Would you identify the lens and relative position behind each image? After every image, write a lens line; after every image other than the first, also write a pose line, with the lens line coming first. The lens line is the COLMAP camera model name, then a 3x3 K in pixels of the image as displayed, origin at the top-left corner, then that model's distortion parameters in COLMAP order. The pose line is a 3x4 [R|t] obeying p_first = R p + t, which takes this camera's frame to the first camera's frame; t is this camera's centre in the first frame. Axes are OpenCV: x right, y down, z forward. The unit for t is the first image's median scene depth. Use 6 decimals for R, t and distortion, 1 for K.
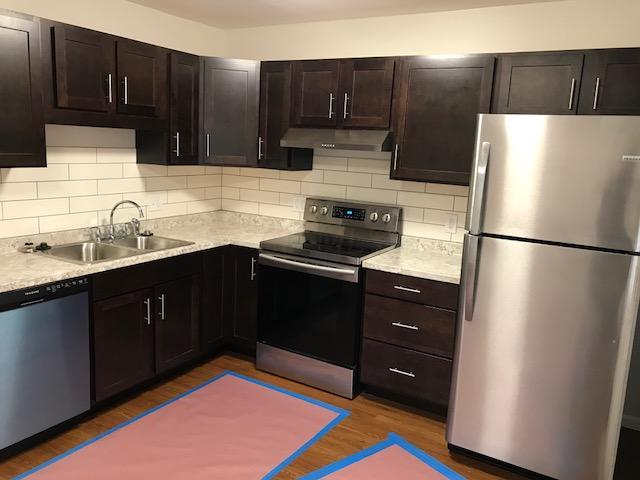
lens RADIAL K [[532.4, 0, 320.0], [0, 532.4, 240.0], [0, 0, 1]] dist [0.001946, -0.003868]
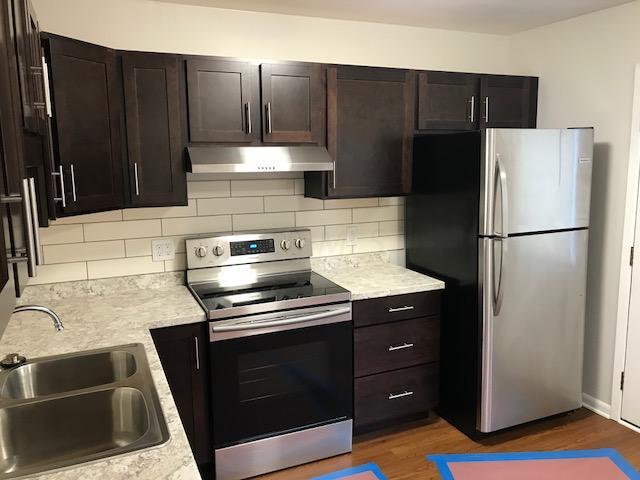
lens RADIAL K [[532.4, 0, 320.0], [0, 532.4, 240.0], [0, 0, 1]] dist [0.001946, -0.003868]
pose [[0.579249, -0.189177, 0.792895, -0.606474], [0.187506, 0.977536, 0.096249, -0.137050], [-0.793292, 0.092921, 0.601709, 0.484514]]
